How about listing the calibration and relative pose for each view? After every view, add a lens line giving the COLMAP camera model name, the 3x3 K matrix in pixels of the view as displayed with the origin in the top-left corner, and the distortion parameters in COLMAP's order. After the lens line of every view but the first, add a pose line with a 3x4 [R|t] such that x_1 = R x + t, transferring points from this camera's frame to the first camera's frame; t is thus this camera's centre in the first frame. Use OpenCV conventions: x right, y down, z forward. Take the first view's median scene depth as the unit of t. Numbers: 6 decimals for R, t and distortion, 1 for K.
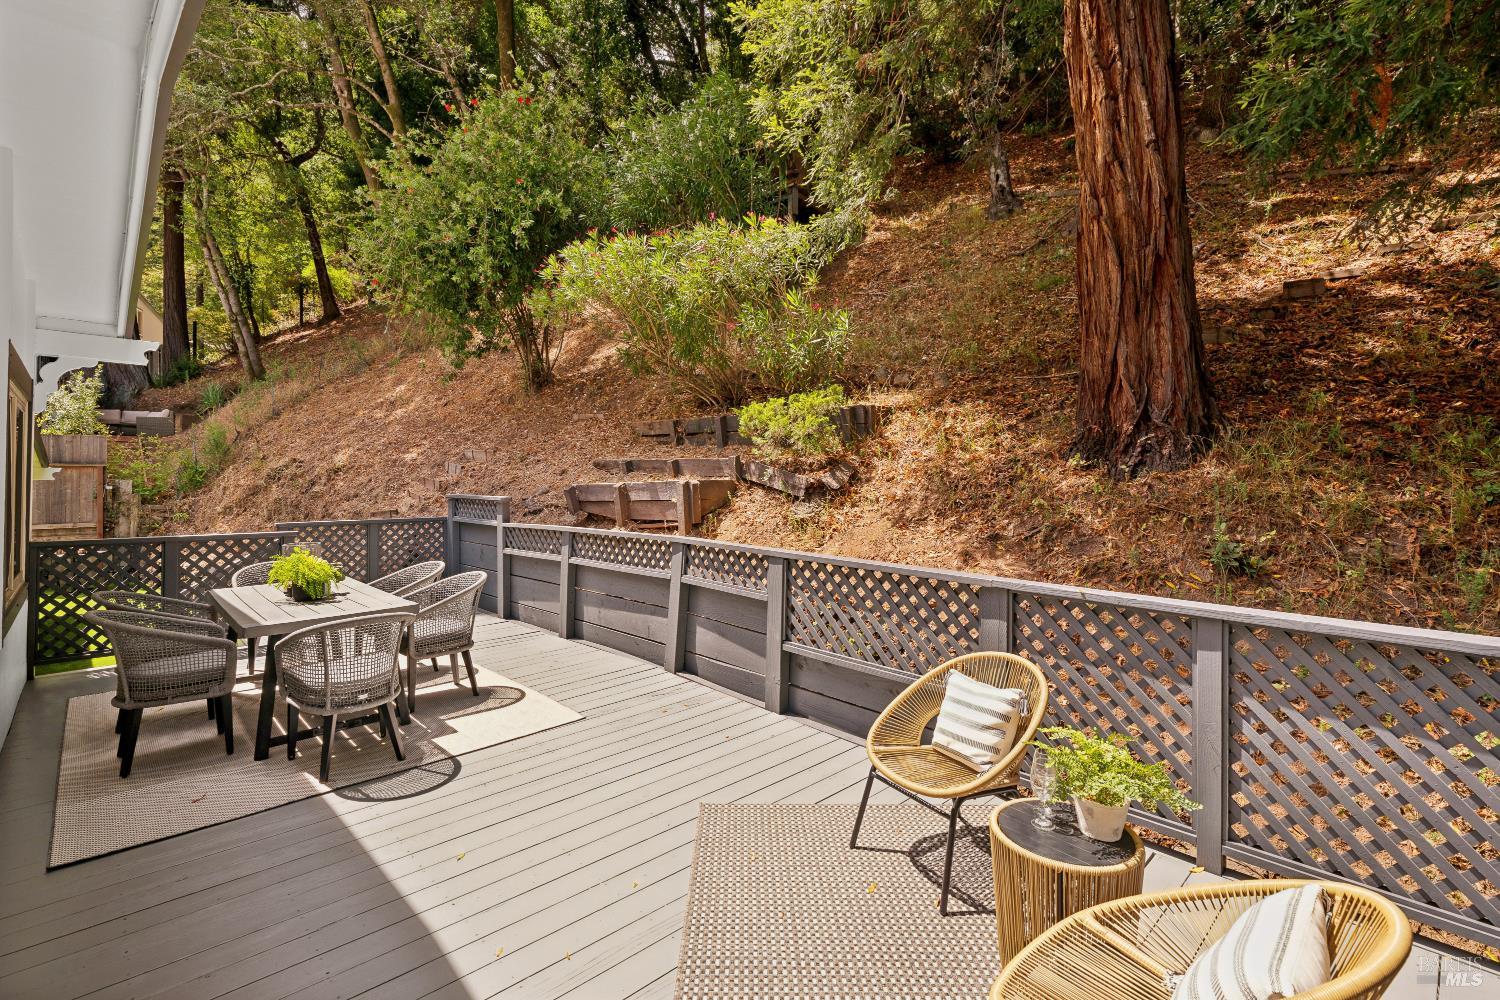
lens RADIAL K [[704.5, 0, 754.1], [0, 704.5, 485.7], [0, 0, 1]] dist [-0.000988, 0.000701]
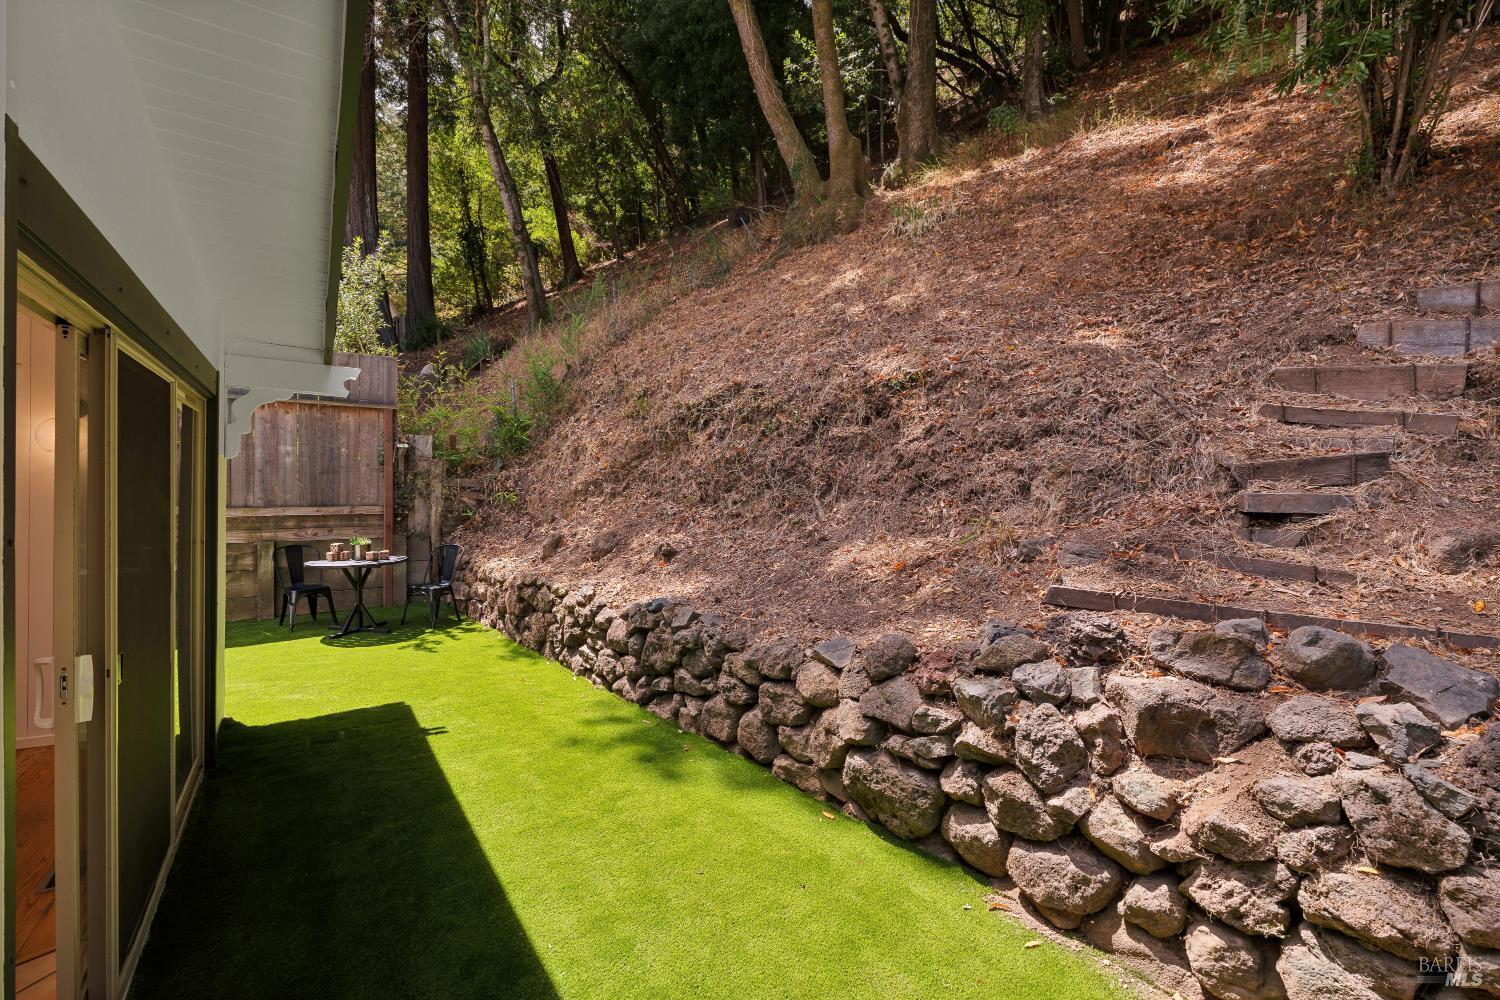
lens RADIAL K [[692.0, 0, 746.1], [0, 692.0, 506.4], [0, 0, 1]] dist [0.000977, 0.000244]
pose [[0.981924, 0.011509, -0.188923, -0.949622], [-0.008736, 0.999842, 0.015508, 0.072886], [0.189072, -0.013578, 0.981869, 0.886532]]
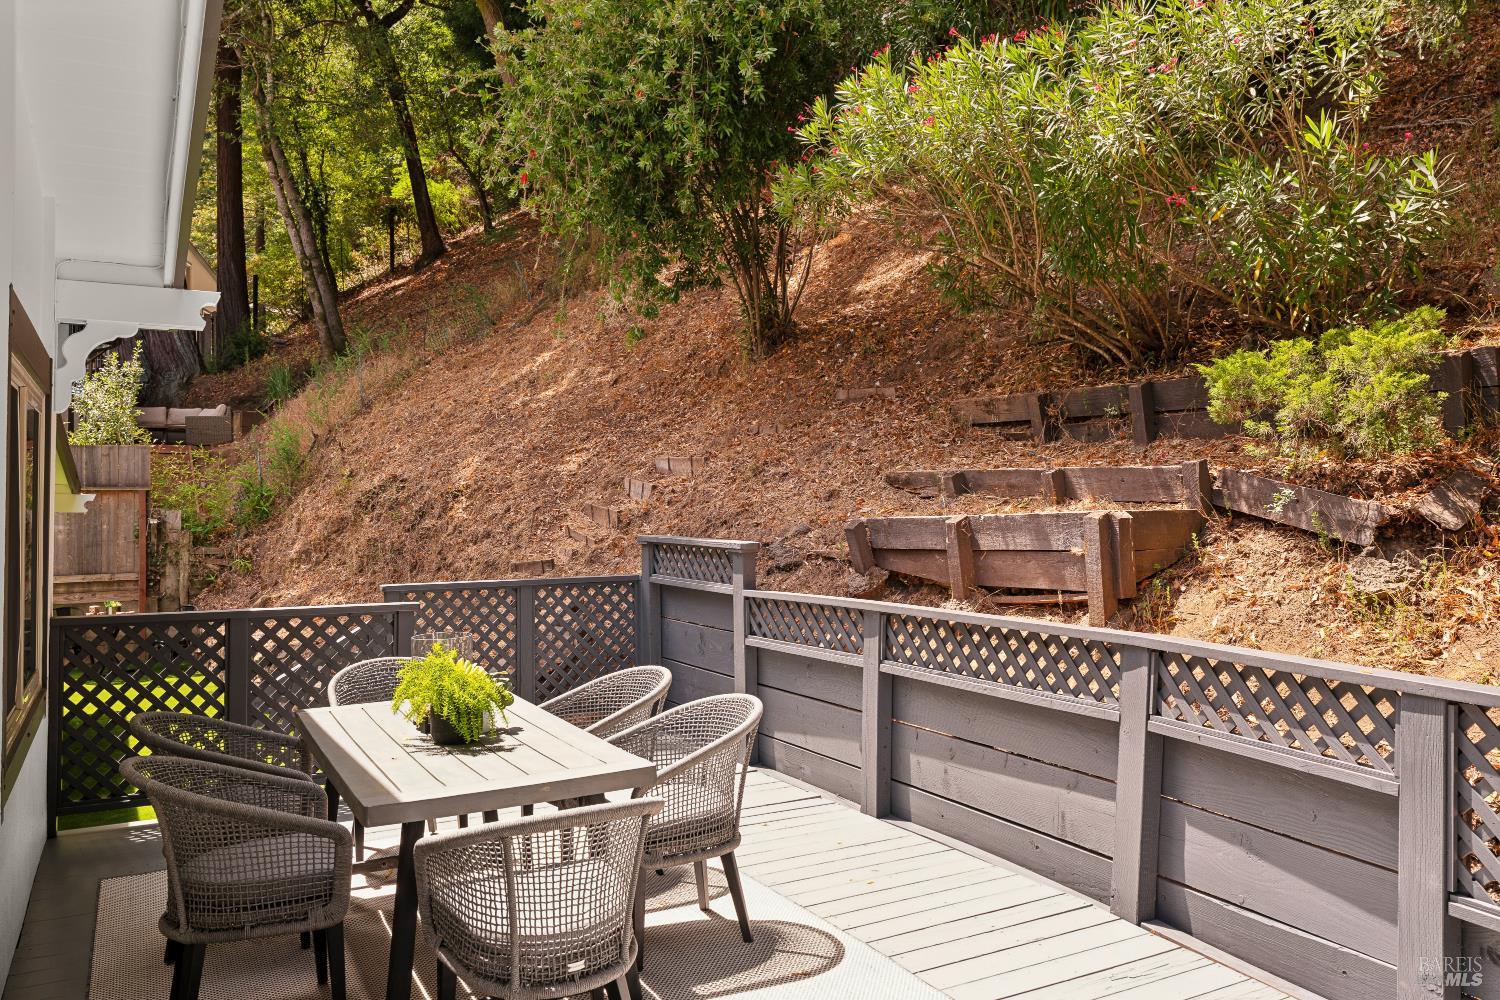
lens RADIAL K [[1188.1, 0, 750.0], [0, 1188.1, 500.0], [0, 0, 1]] dist [0.002616, 0.001378]
pose [[0.962149, -0.008795, -0.272382, -0.090593], [0.006833, 0.999943, -0.008153, -0.009045], [0.272439, 0.005983, 0.962155, 0.097837]]
